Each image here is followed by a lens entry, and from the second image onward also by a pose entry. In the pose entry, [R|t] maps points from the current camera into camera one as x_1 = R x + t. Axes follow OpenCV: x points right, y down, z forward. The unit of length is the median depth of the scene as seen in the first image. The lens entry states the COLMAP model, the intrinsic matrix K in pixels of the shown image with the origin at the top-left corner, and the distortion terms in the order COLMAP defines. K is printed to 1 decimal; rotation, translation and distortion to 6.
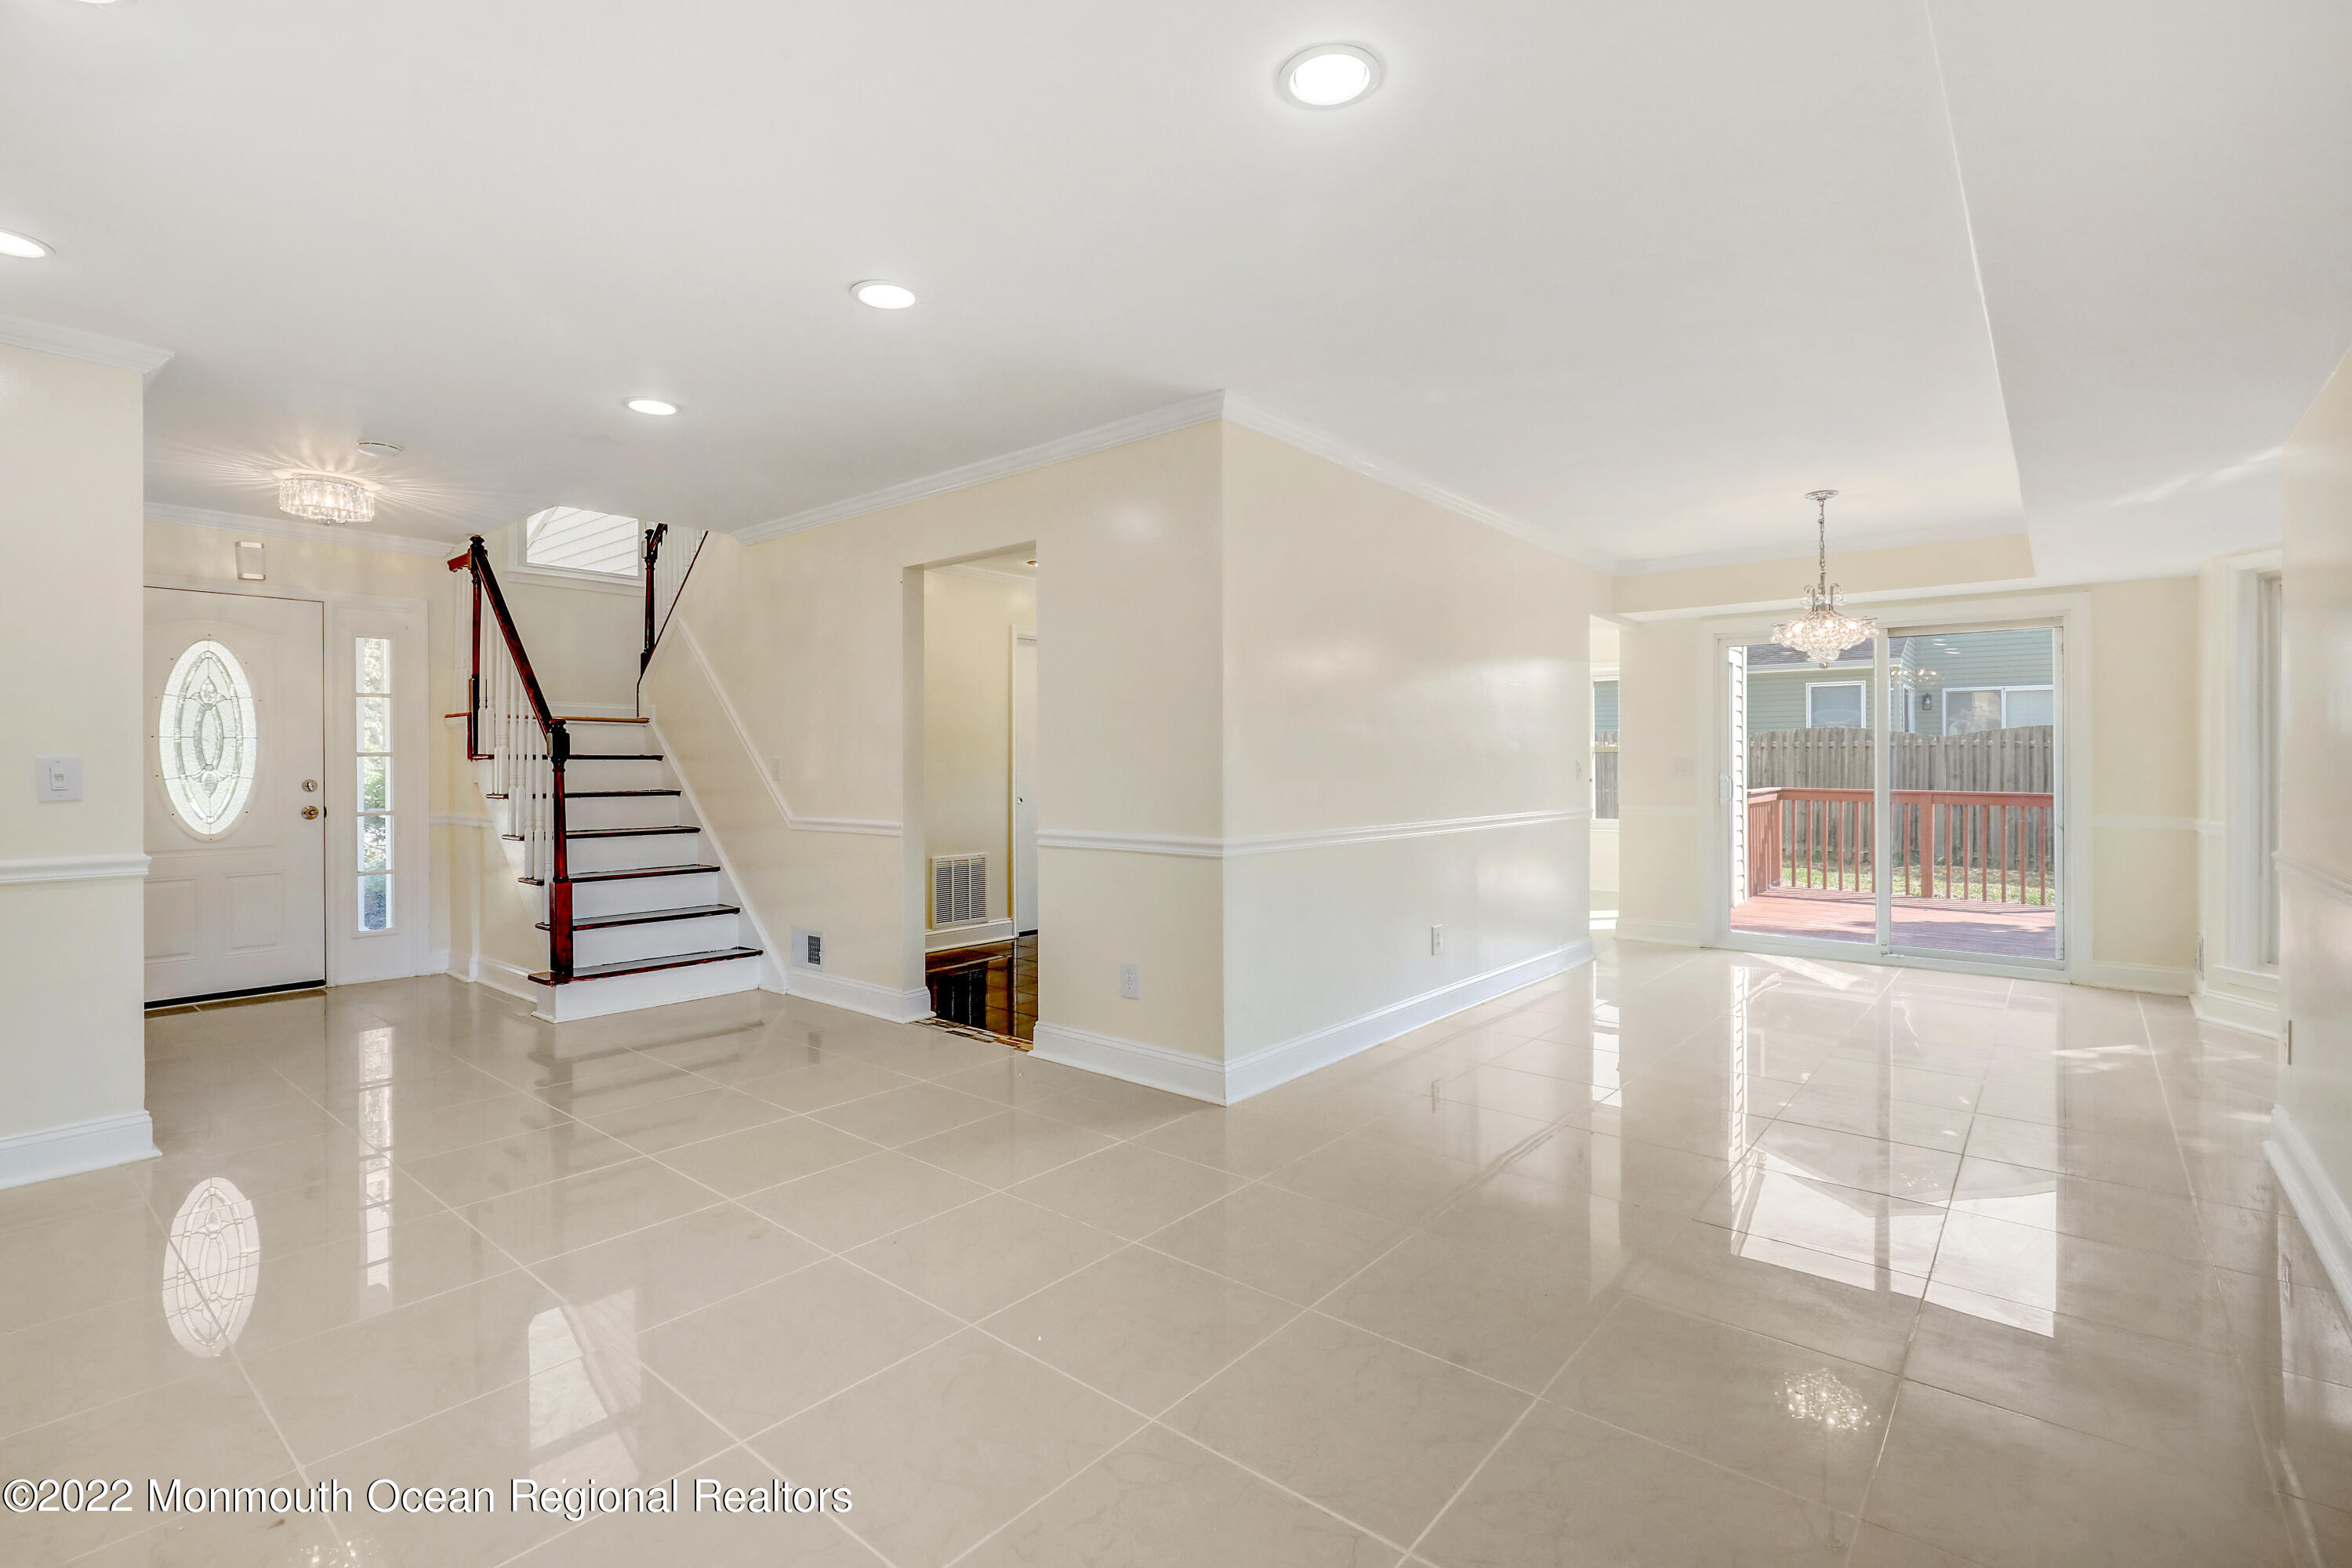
lens RADIAL K [[1064.0, 0, 1163.1], [0, 1064.0, 768.0], [0, 0, 1]] dist [0.002338, -0.000204]
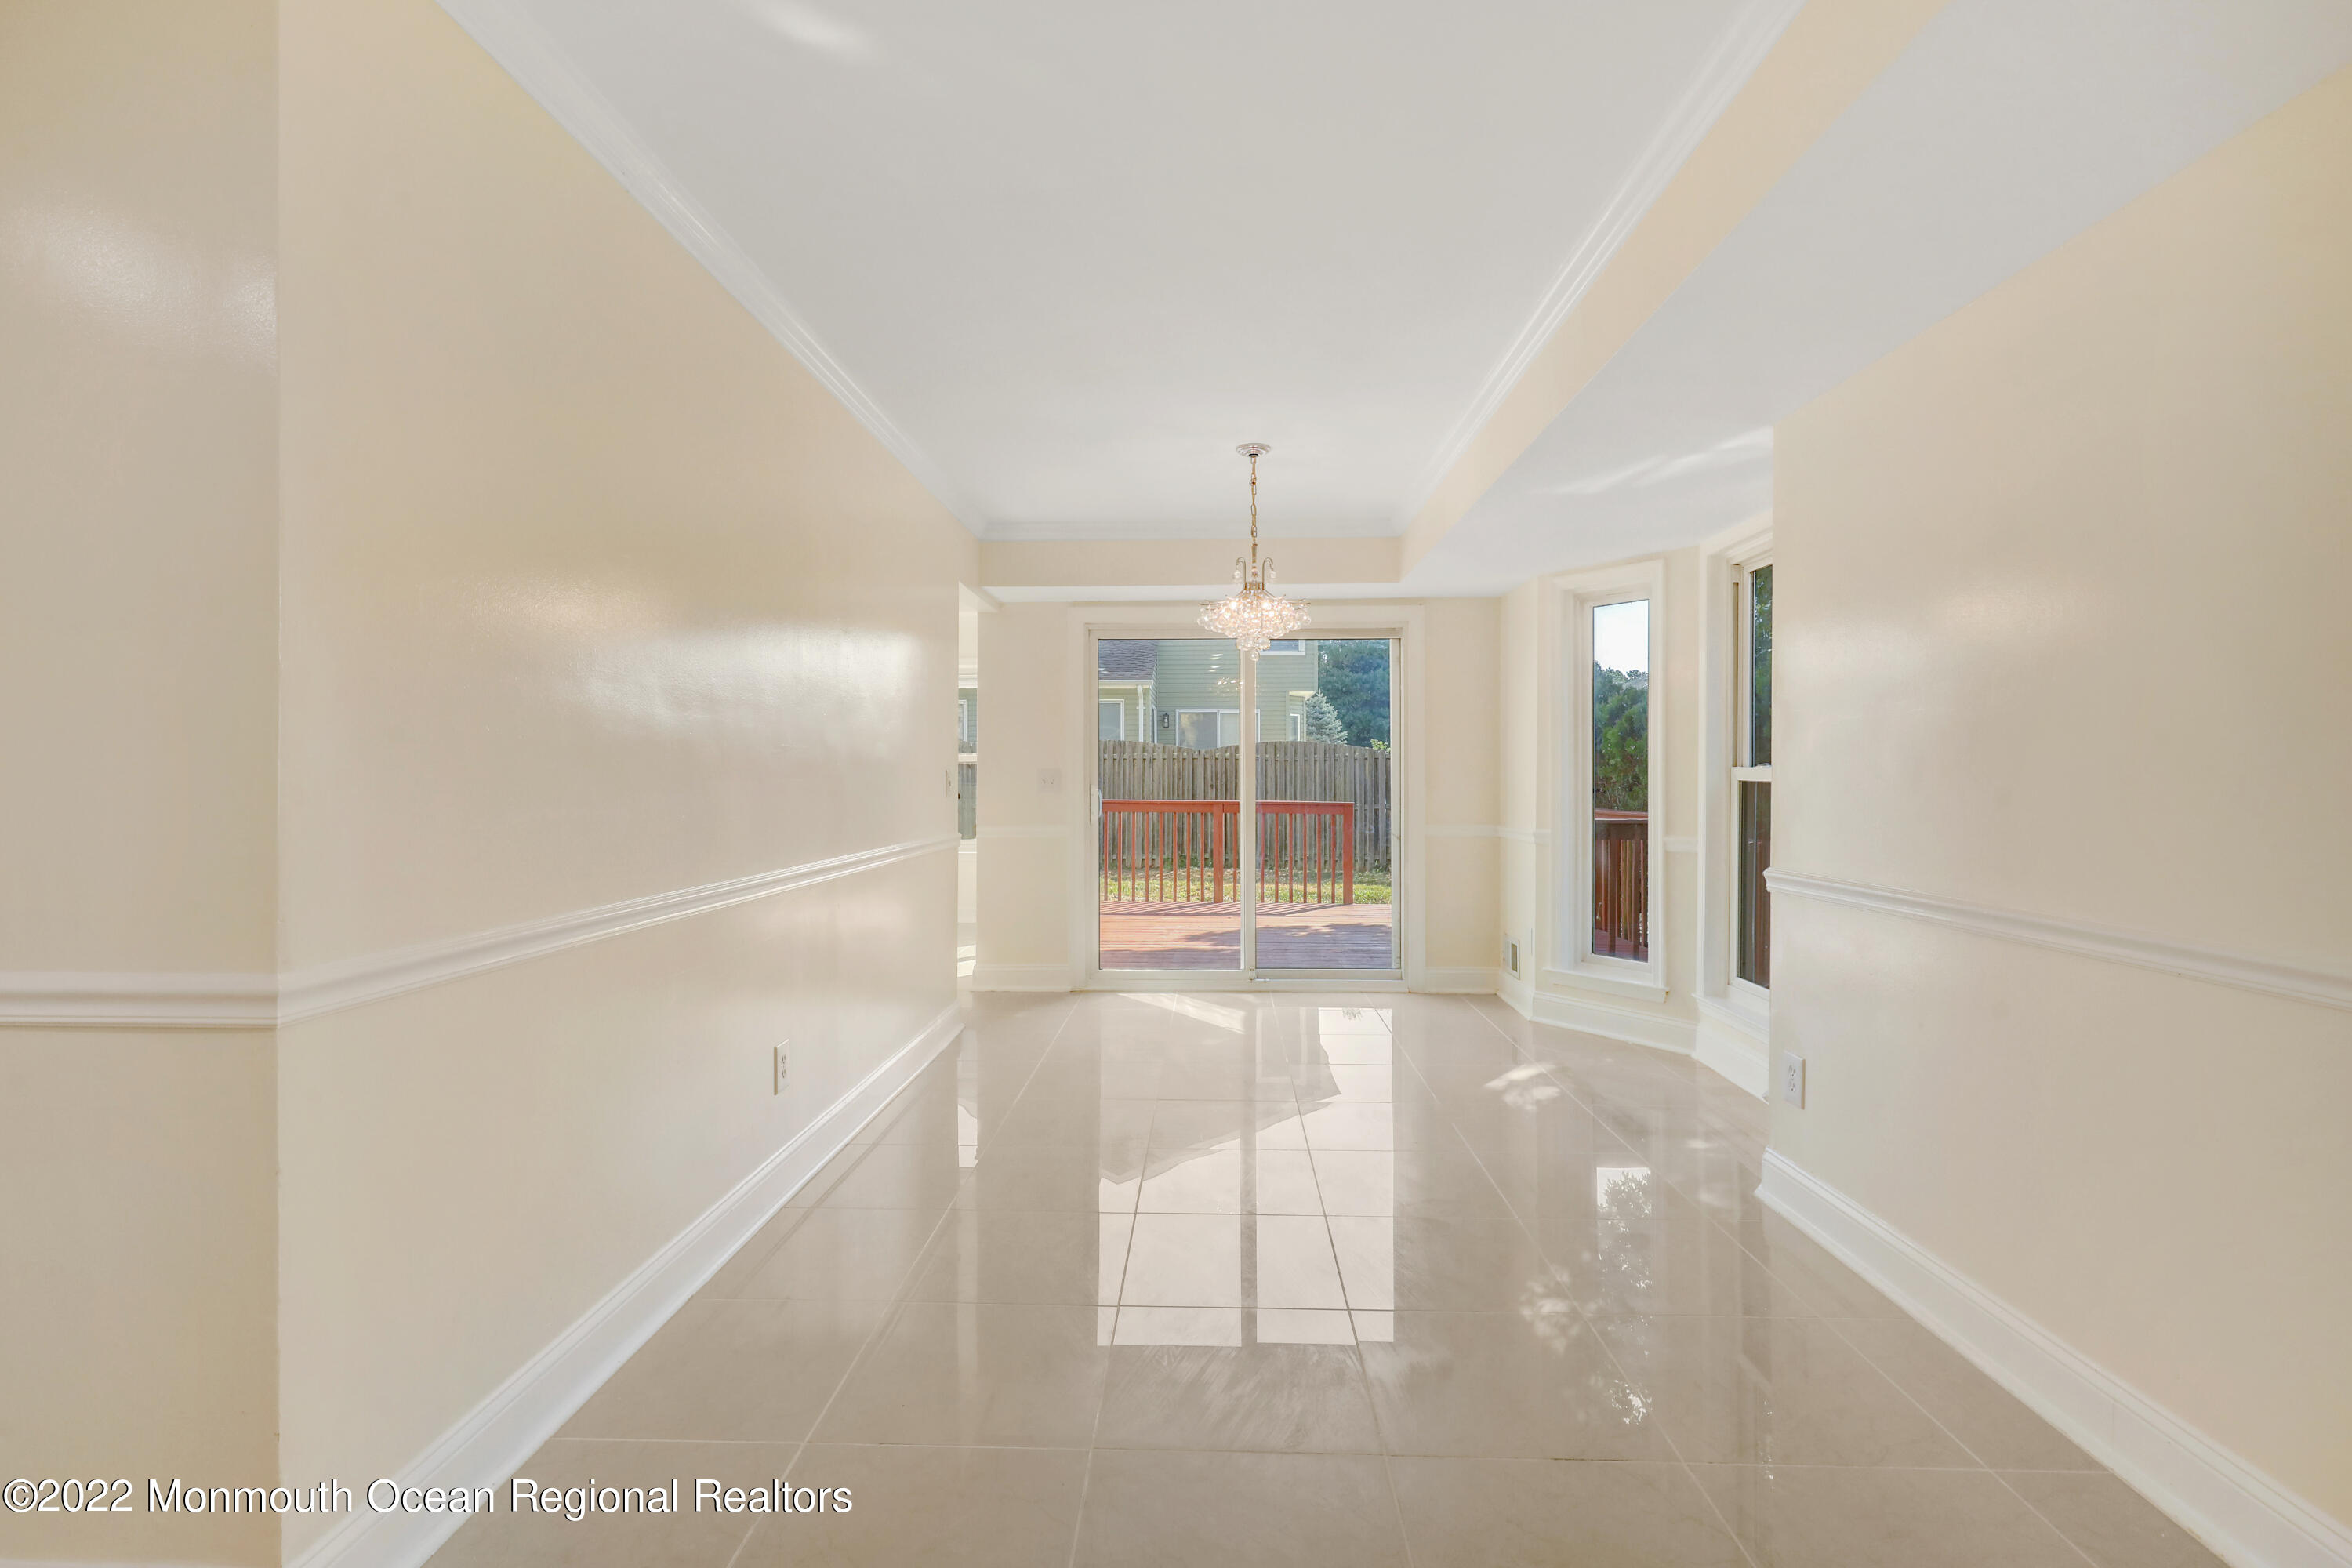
lens RADIAL K [[1064.0, 0, 1166.1], [0, 1064.0, 778.0], [0, 0, 1]] dist [0.002338, -0.000204]
pose [[0.784035, 0.002430, 0.620711, 0.039856], [-0.001705, 0.999997, -0.001761, 0.001297], [-0.620714, 0.000322, 0.784037, 0.316293]]
